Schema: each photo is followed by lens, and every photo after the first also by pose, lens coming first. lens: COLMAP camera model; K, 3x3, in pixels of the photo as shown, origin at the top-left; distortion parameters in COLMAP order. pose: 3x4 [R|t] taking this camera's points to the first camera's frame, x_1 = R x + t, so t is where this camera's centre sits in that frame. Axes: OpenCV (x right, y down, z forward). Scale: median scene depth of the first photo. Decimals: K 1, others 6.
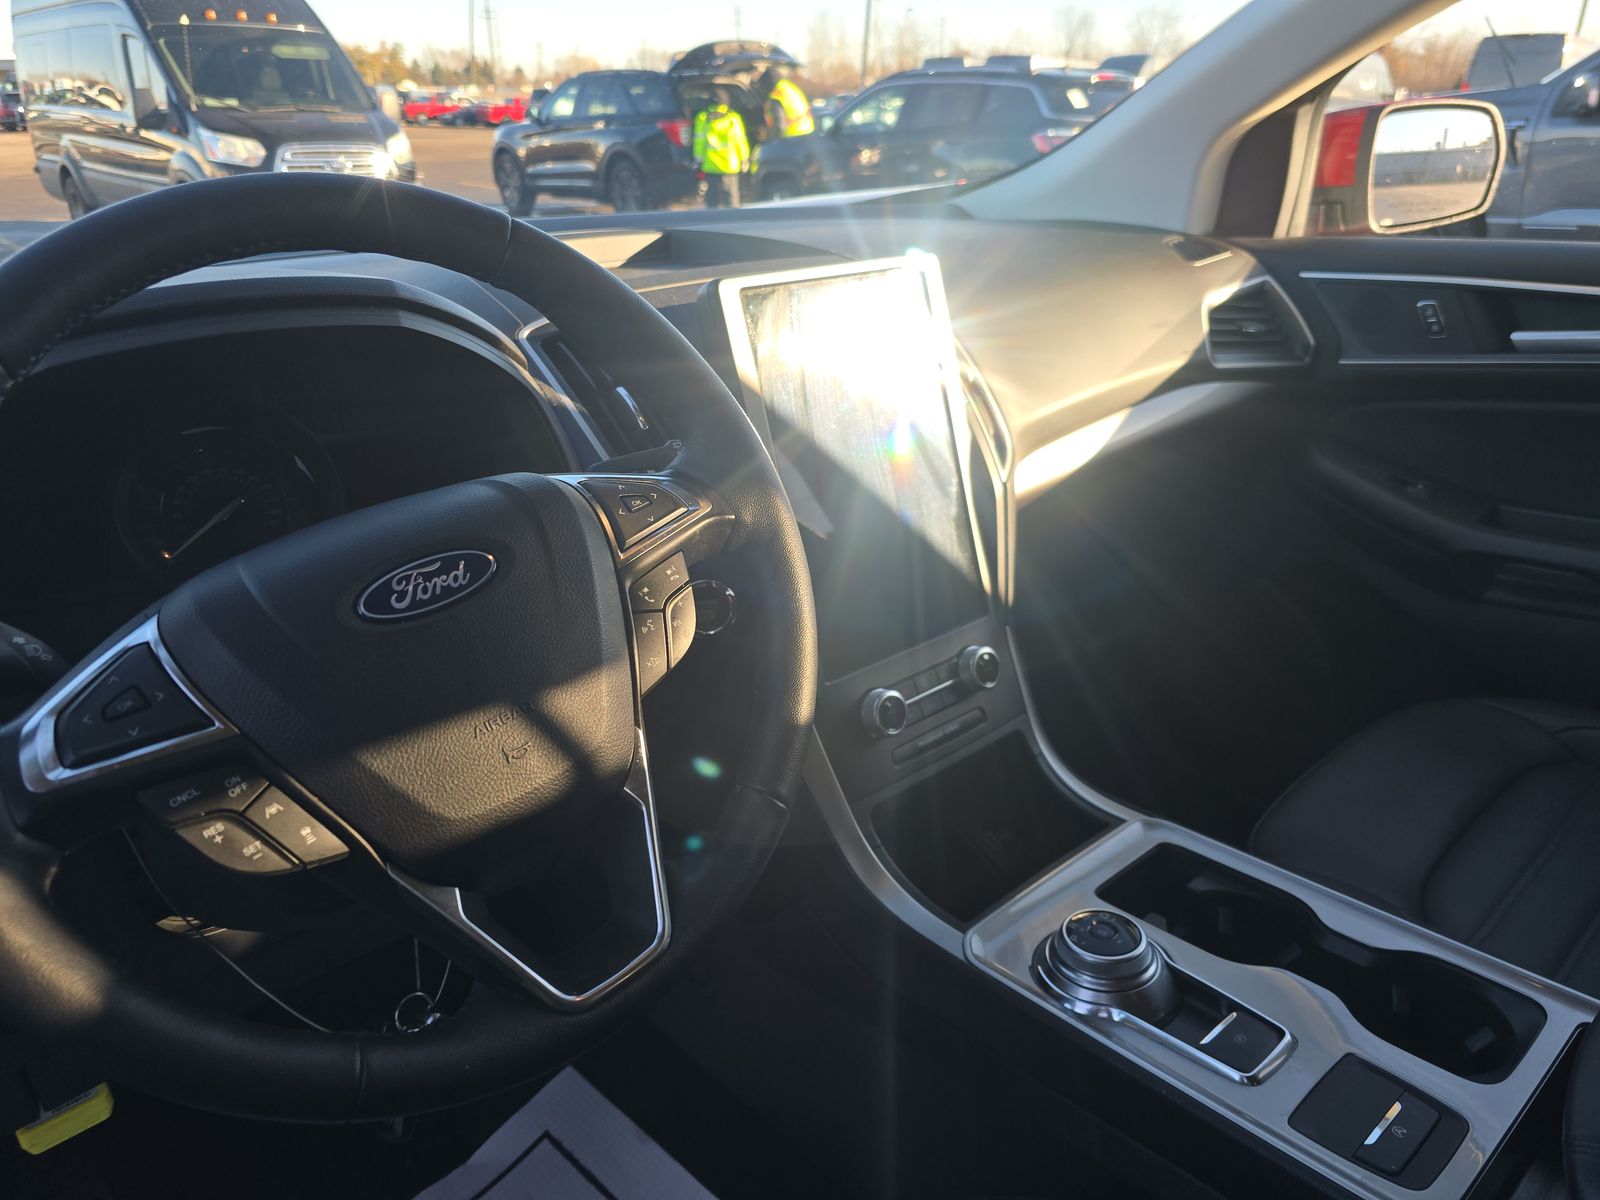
lens RADIAL K [[1099.3, 0, 795.2], [0, 1099.3, 603.6], [0, 0, 1]] dist [0.052563, -0.058878]
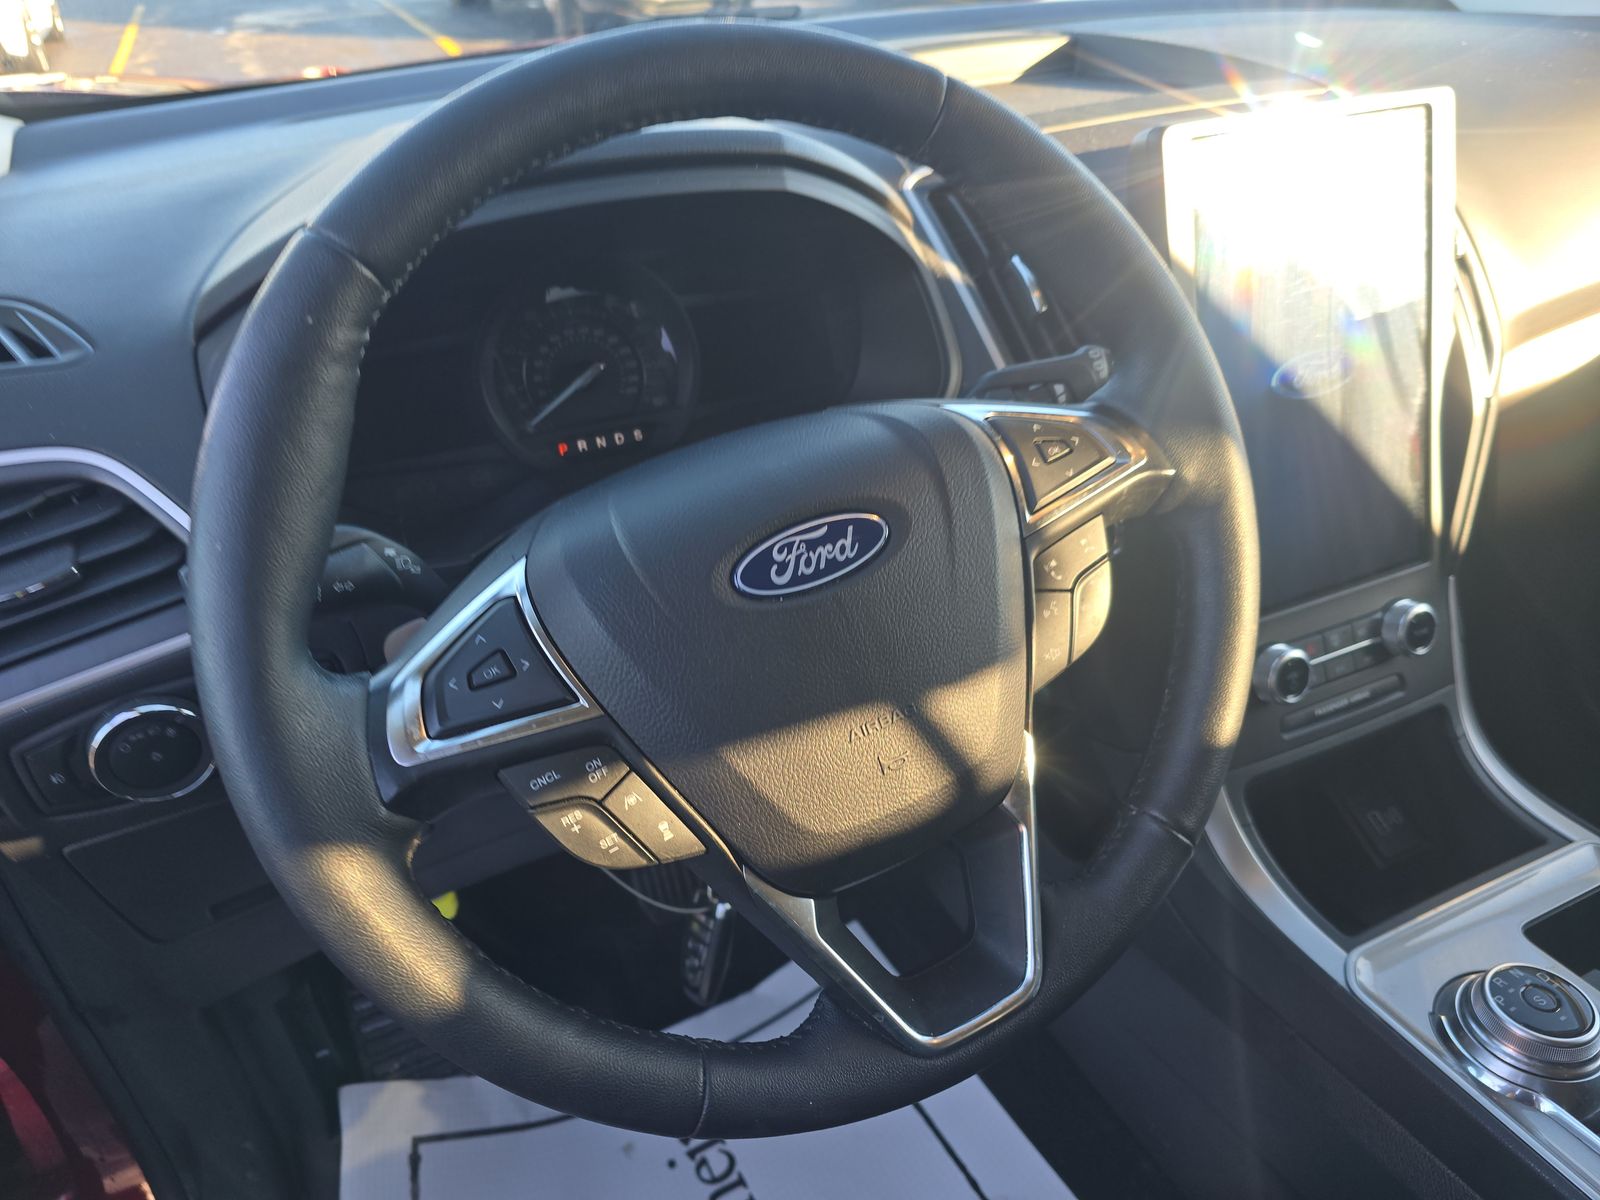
lens RADIAL K [[1099.3, 0, 795.2], [0, 1099.3, 603.6], [0, 0, 1]] dist [0.052563, -0.058878]
pose [[0.960689, 0.137930, -0.240939, -0.118733], [-0.091843, 0.976885, 0.193030, -0.123394], [0.261995, -0.163313, 0.951151, 0.166365]]
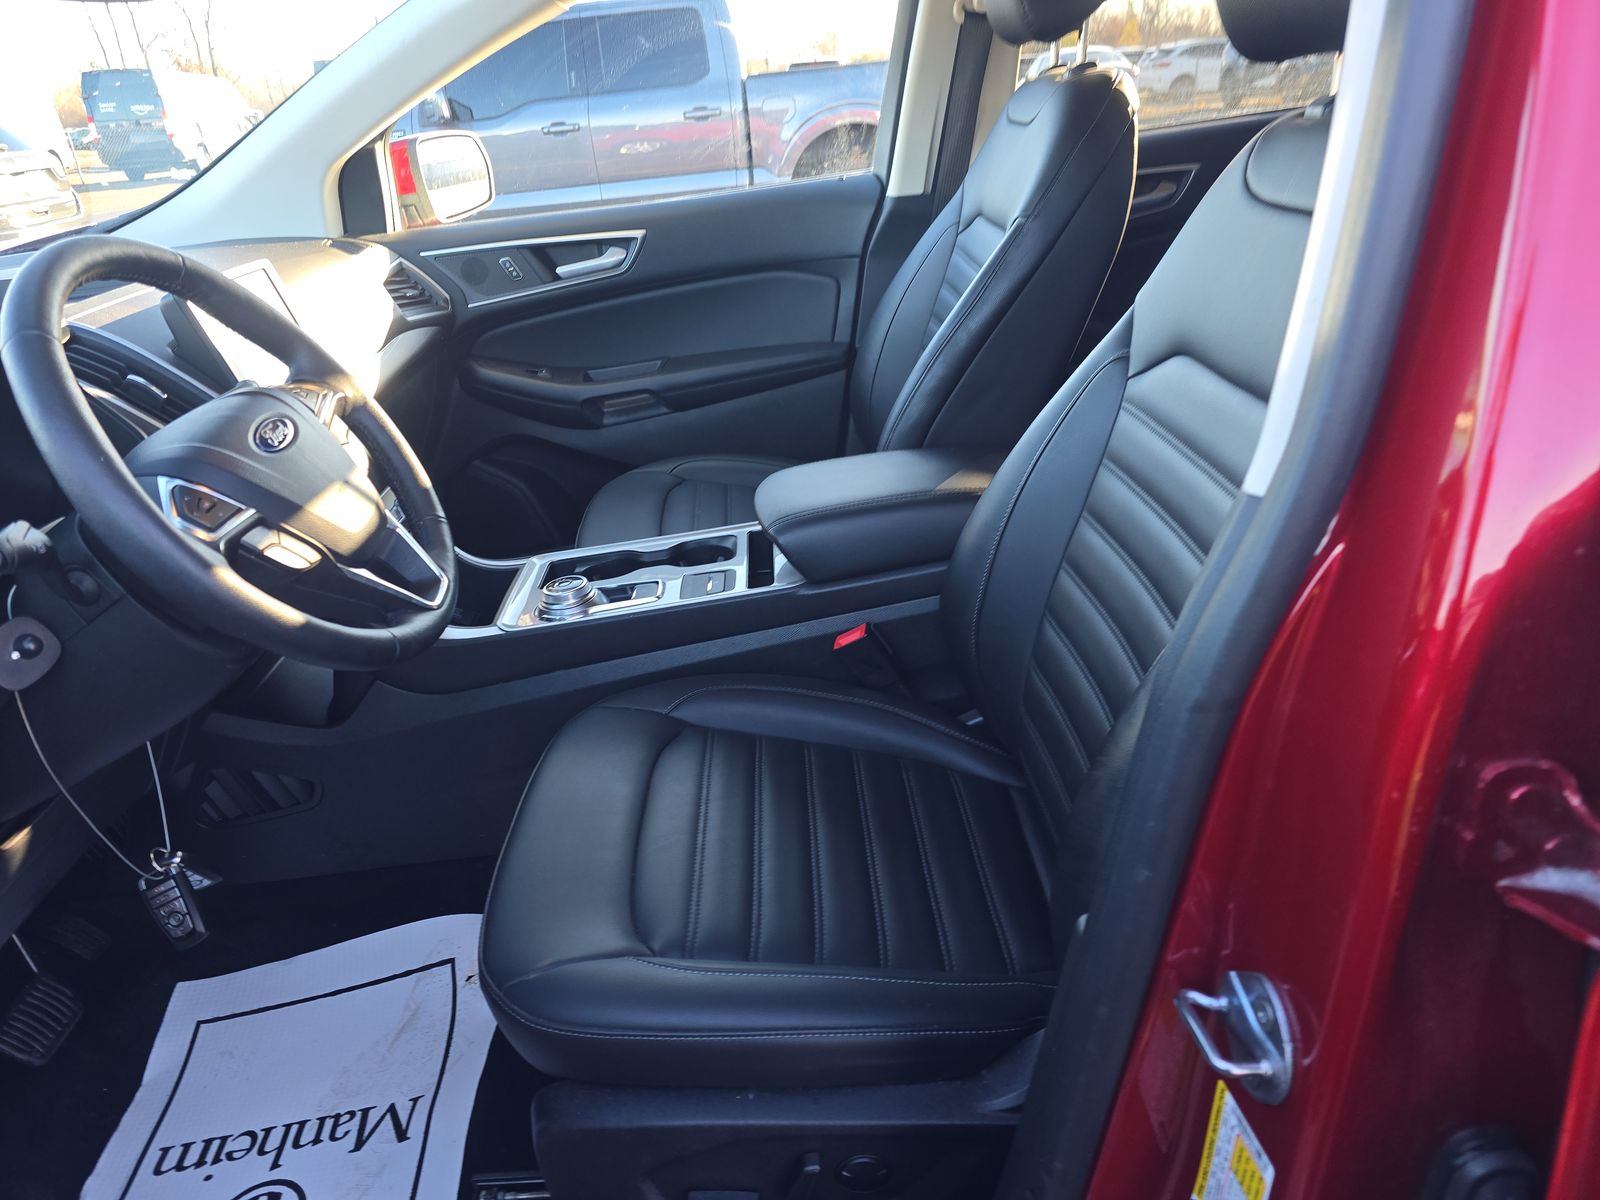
lens RADIAL K [[1099.3, 0, 795.2], [0, 1099.3, 603.6], [0, 0, 1]] dist [0.052563, -0.058878]
pose [[0.634163, -0.358875, 0.684869, -0.982315], [0.367470, 0.919221, 0.141414, 0.258175], [-0.680296, 0.161990, 0.714812, -0.782596]]
